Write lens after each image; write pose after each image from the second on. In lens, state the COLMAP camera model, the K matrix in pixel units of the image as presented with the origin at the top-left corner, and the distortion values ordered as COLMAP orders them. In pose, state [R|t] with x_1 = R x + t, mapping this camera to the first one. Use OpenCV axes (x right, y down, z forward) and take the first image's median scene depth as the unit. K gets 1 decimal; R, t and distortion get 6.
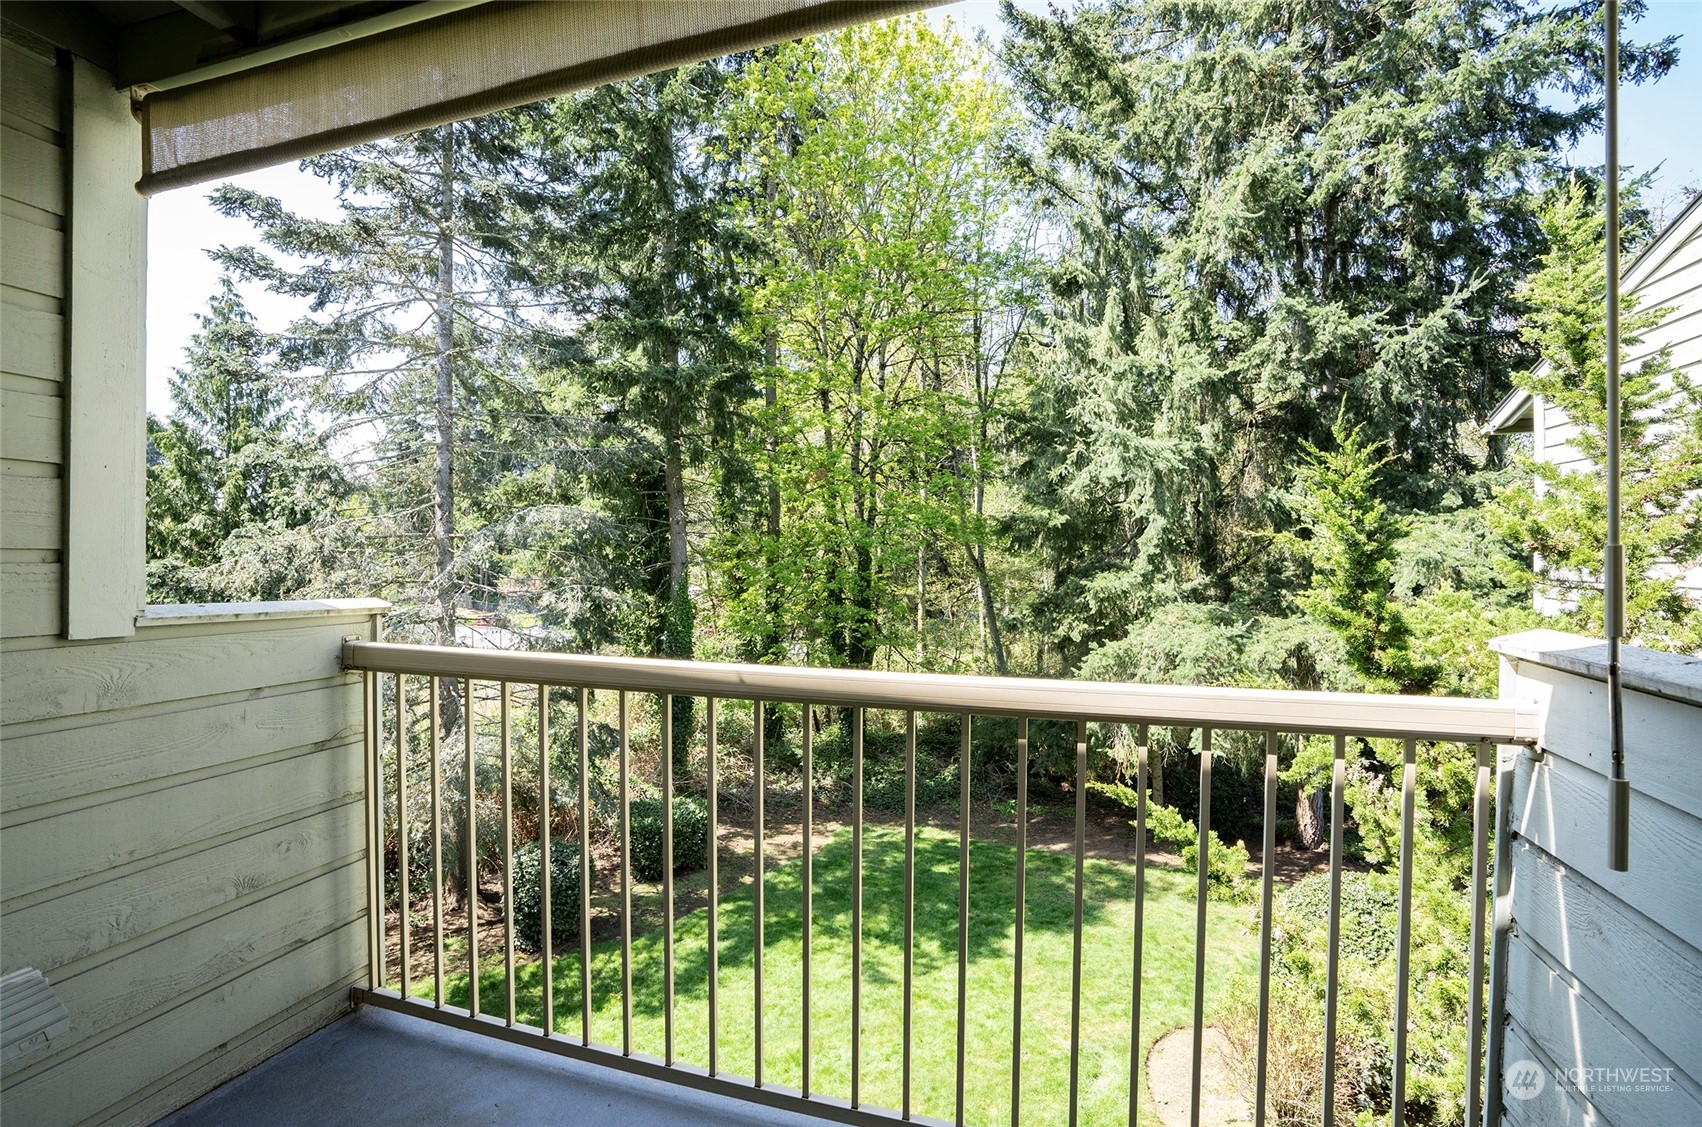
lens RADIAL K [[776.4, 0, 877.8], [0, 776.4, 553.3], [0, 0, 1]] dist [-0.019199, 0.006020]
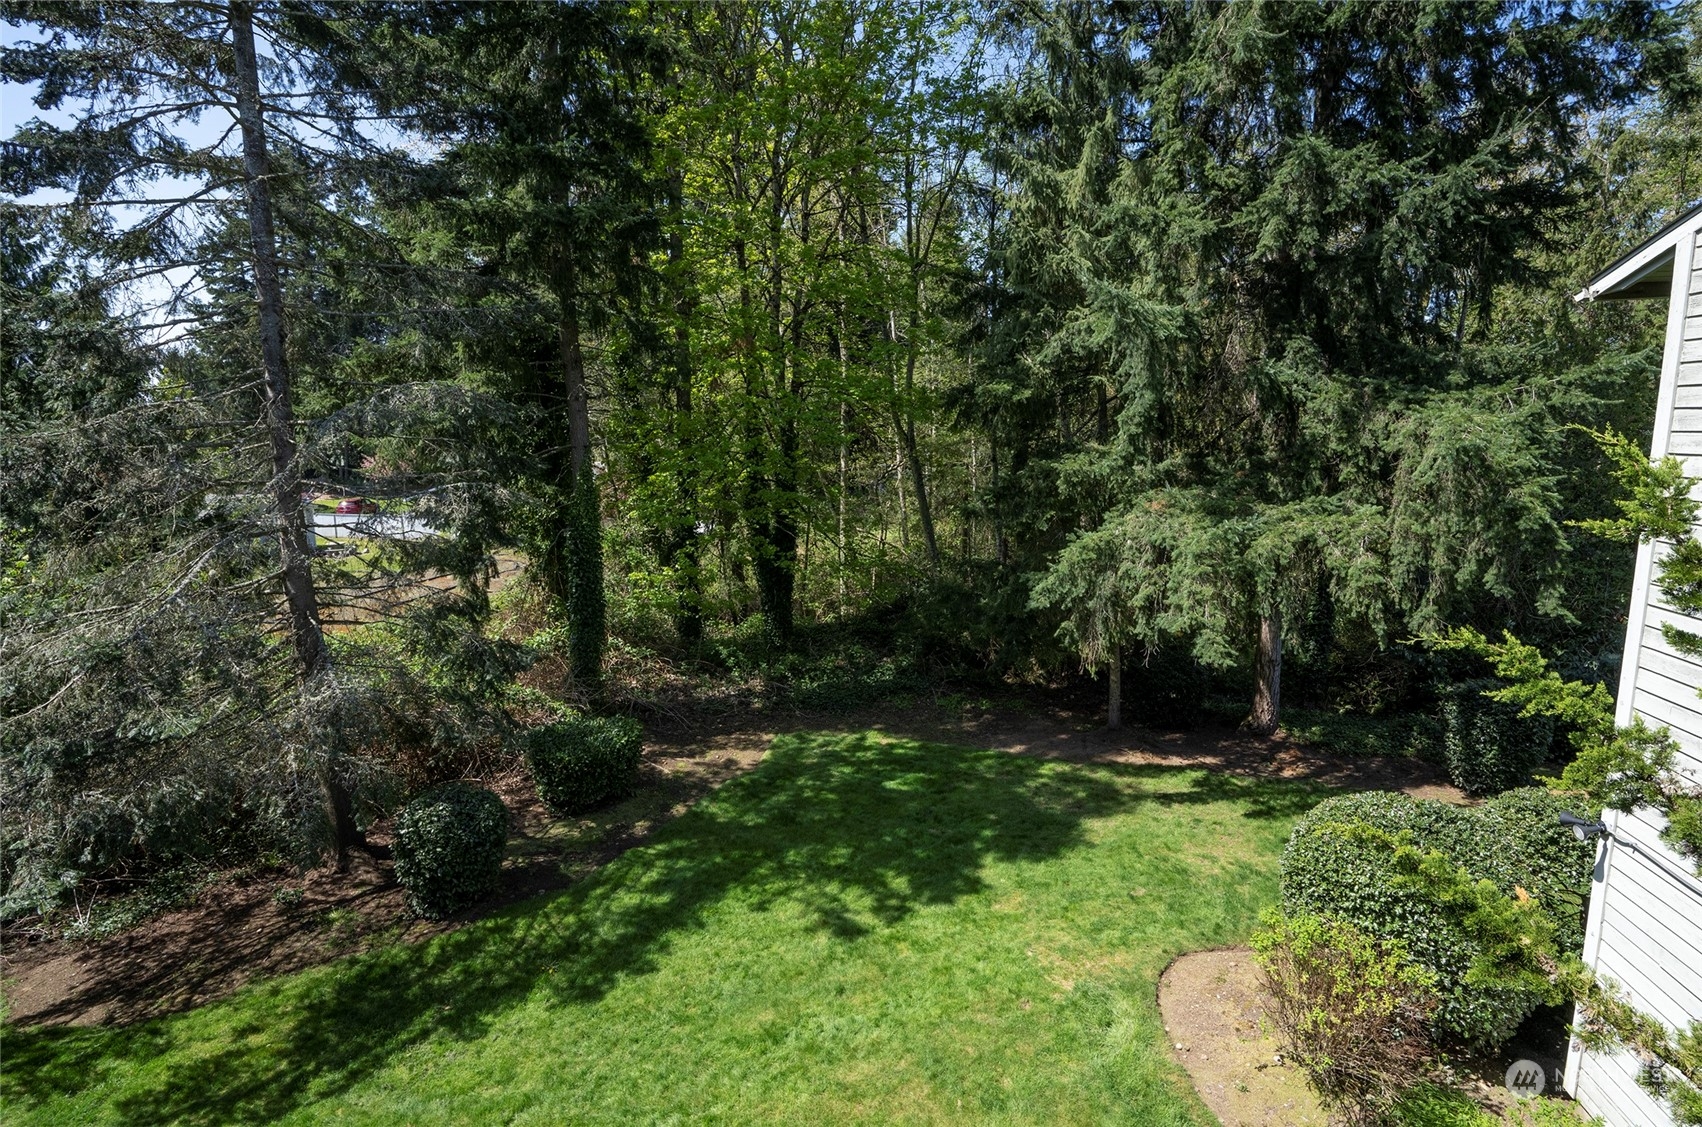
lens RADIAL K [[791.3, 0, 873.3], [0, 791.3, 525.8], [0, 0, 1]] dist [-0.036251, 0.015711]
pose [[0.992989, -0.023465, 0.115855, -0.048869], [0.008220, 0.991433, 0.130355, -0.014427], [-0.117921, -0.128489, 0.984675, 0.115940]]
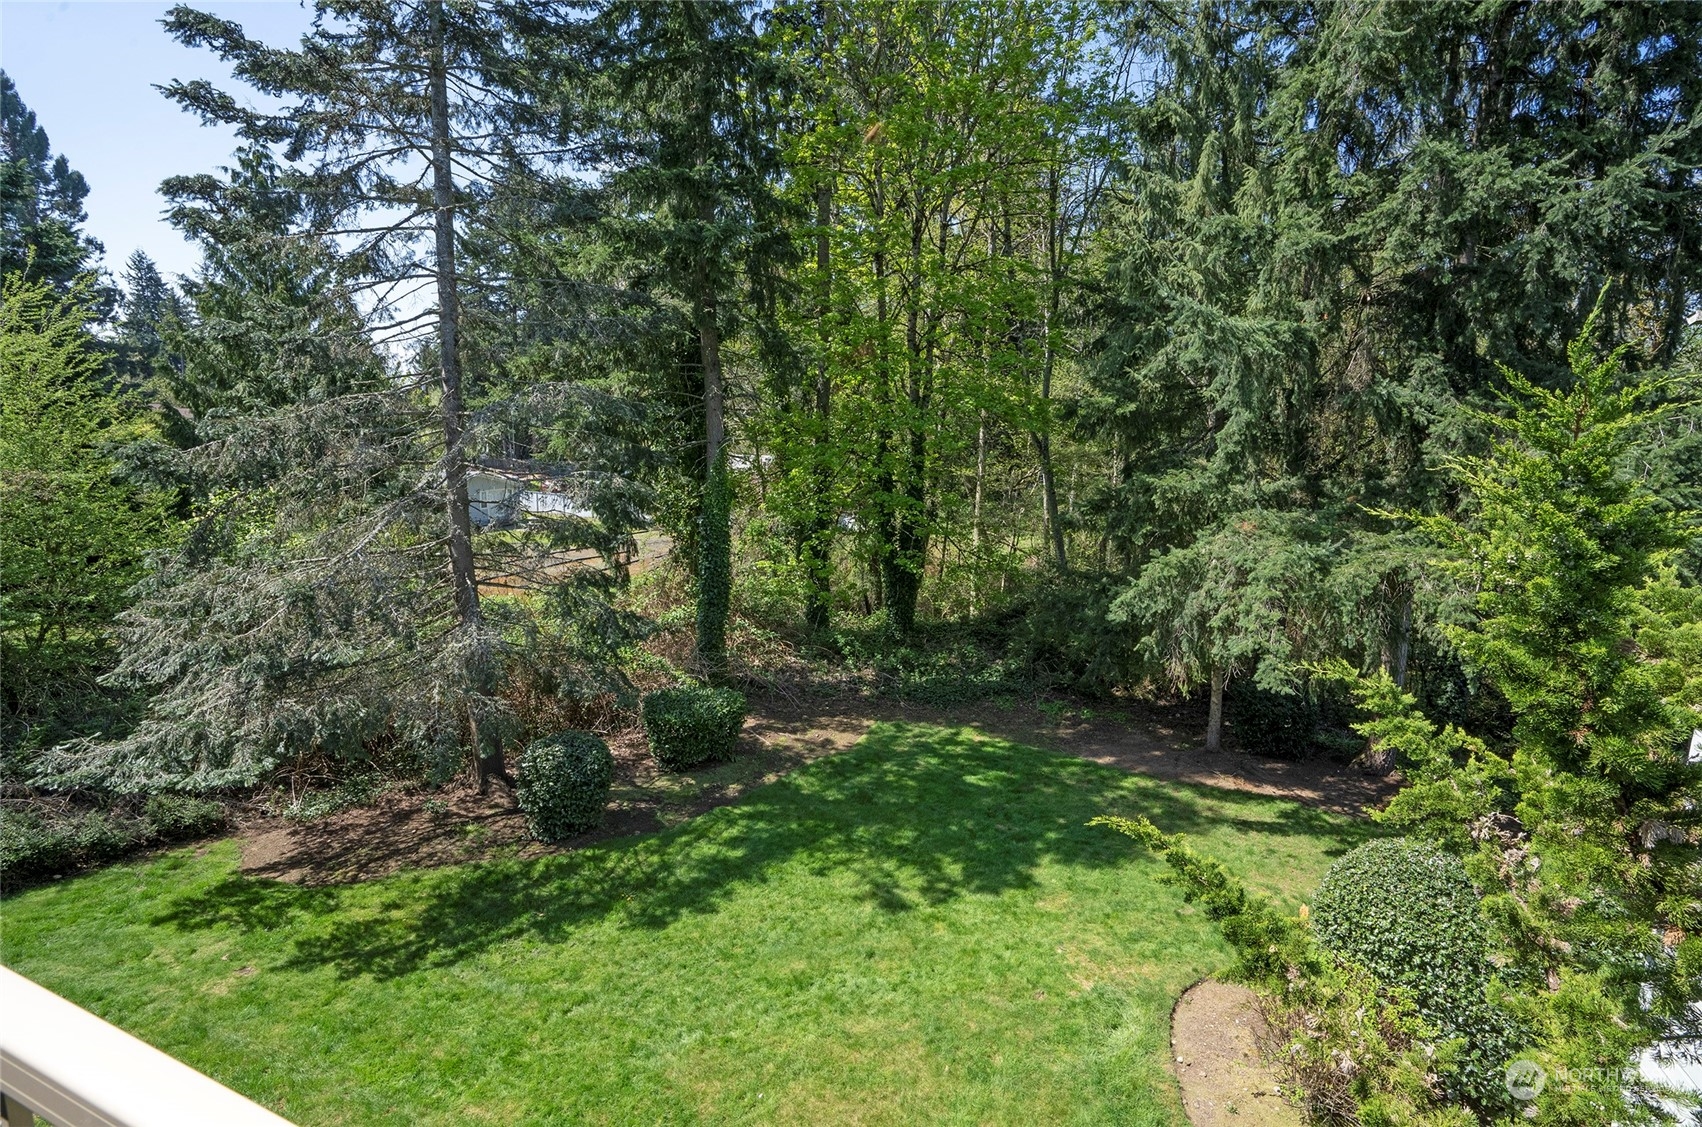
lens RADIAL K [[776.4, 0, 884.4], [0, 776.4, 540.9], [0, 0, 1]] dist [-0.019199, 0.006020]
pose [[0.996324, 0.036678, -0.077417, 0.031752], [-0.024802, 0.988507, 0.149127, -0.019689], [0.081997, -0.146659, 0.985783, 0.082737]]
